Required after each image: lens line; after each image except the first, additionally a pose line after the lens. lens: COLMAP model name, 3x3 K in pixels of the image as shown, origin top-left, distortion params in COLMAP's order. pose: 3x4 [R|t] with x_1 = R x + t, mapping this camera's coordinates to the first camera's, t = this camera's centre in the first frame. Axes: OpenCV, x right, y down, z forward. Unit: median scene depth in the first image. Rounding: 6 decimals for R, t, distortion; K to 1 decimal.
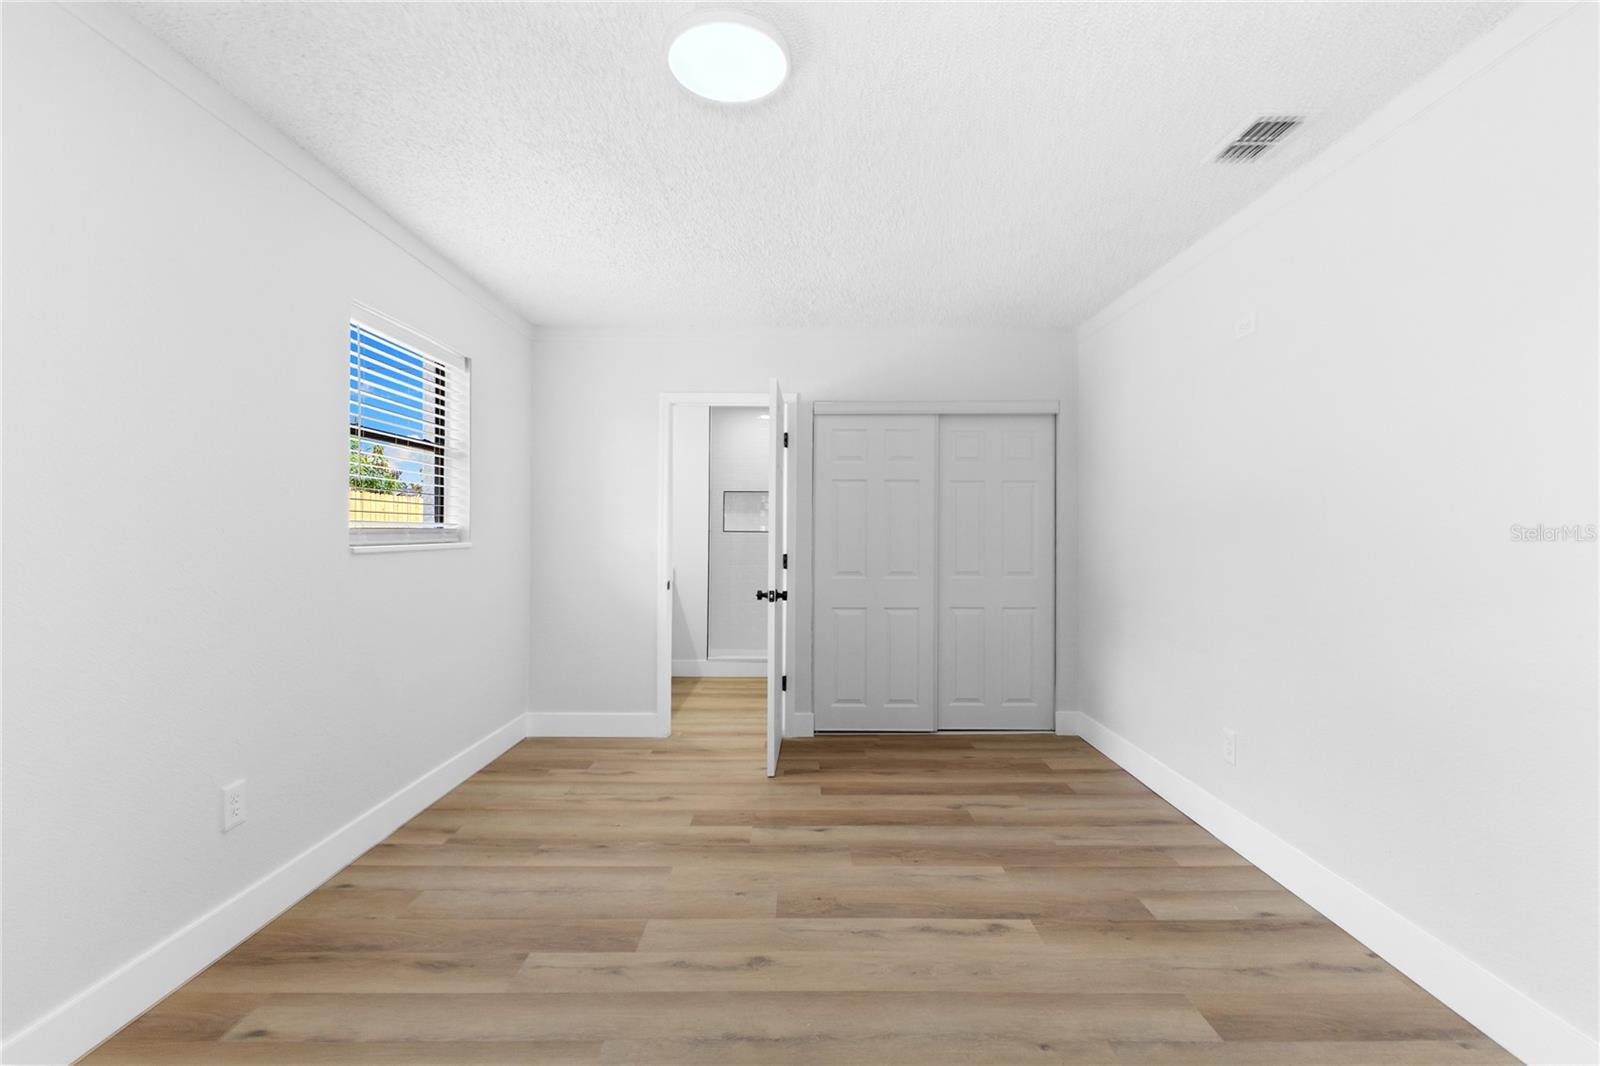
lens RADIAL K [[700.9, 0, 806.0], [0, 700.9, 533.3], [0, 0, 1]] dist [0.025121, -0.010954]
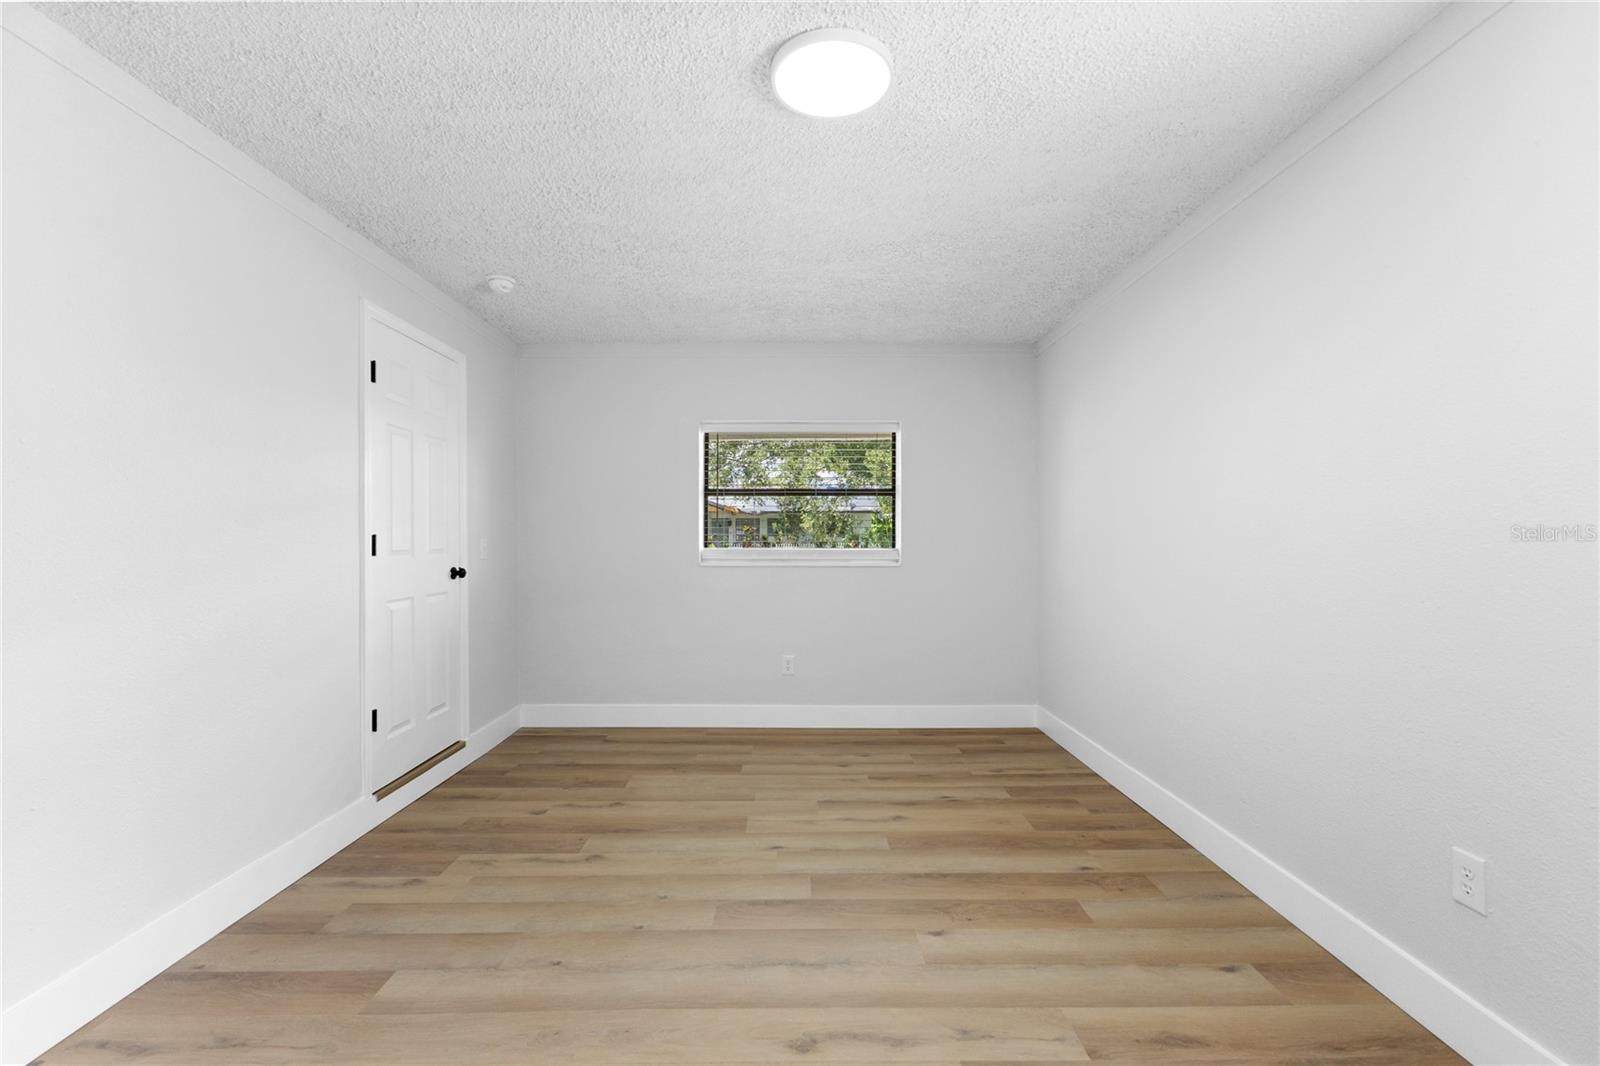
lens RADIAL K [[700.9, 0, 806.0], [0, 700.9, 533.3], [0, 0, 1]] dist [0.025121, -0.010954]
pose [[-0.999877, -0.001518, -0.015602, -0.058677], [-0.001416, 0.999977, -0.006557, 0.002427], [0.015611, -0.006535, -0.999857, 1.960580]]
